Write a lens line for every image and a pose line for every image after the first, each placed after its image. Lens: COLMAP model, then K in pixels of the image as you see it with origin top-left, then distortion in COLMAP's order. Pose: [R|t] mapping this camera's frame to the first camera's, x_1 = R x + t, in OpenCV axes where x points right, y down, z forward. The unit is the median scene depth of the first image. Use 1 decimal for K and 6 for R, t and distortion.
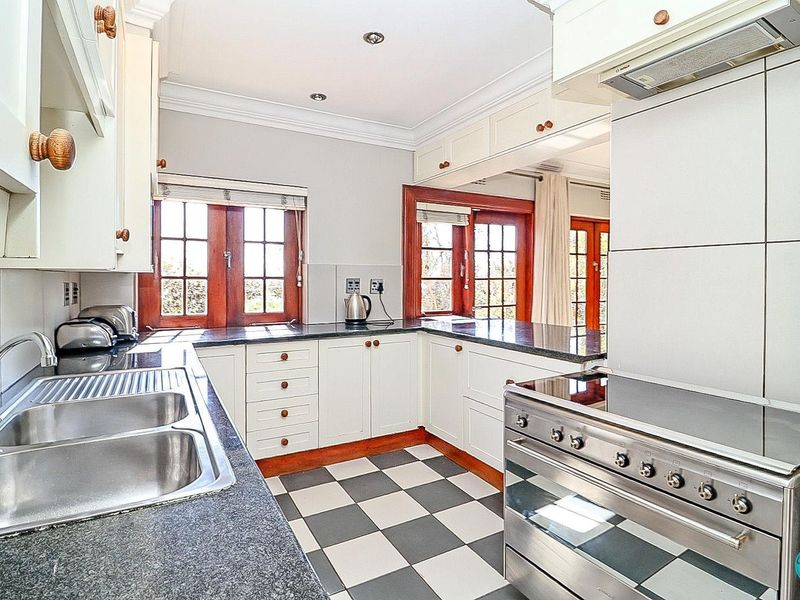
lens RADIAL K [[434.9, 0, 390.9], [0, 434.9, 281.5], [0, 0, 1]] dist [0.001182, -0.001901]
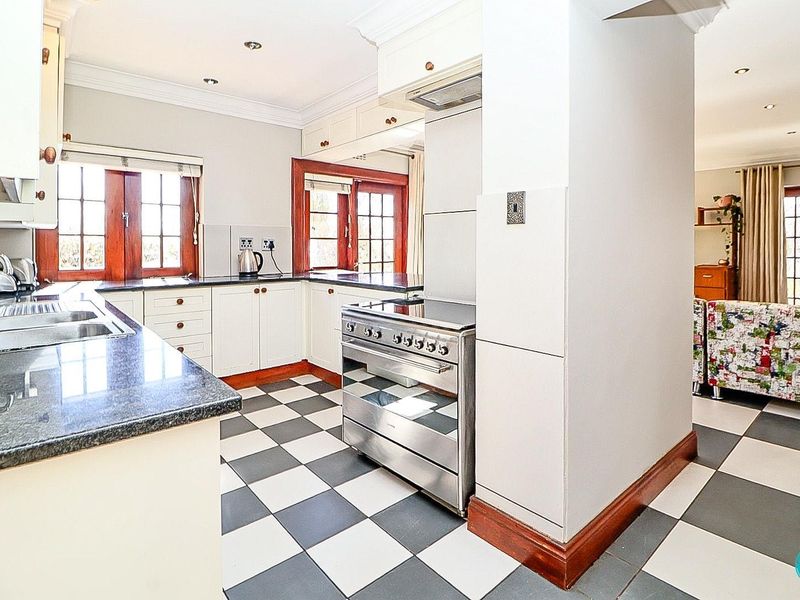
lens RADIAL K [[434.9, 0, 405.1], [0, 434.9, 249.9], [0, 0, 1]] dist [0.001182, -0.001901]
pose [[0.976338, -0.003957, 0.216214, 0.081250], [0.003850, 0.999992, 0.000915, 0.029069], [-0.216216, -0.000061, 0.976346, -0.237958]]
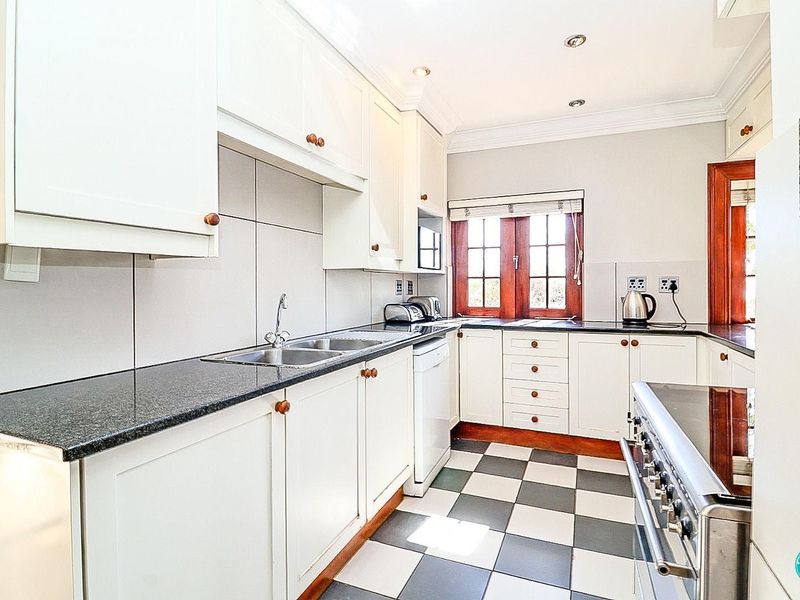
lens RADIAL K [[434.9, 0, 408.1], [0, 434.9, 289.3], [0, 0, 1]] dist [0.001182, -0.001901]
pose [[0.621279, 0.001606, -0.783588, 0.370953], [-0.004156, 0.999991, -0.001246, 0.026560], [0.783579, 0.004031, 0.621280, 0.025690]]
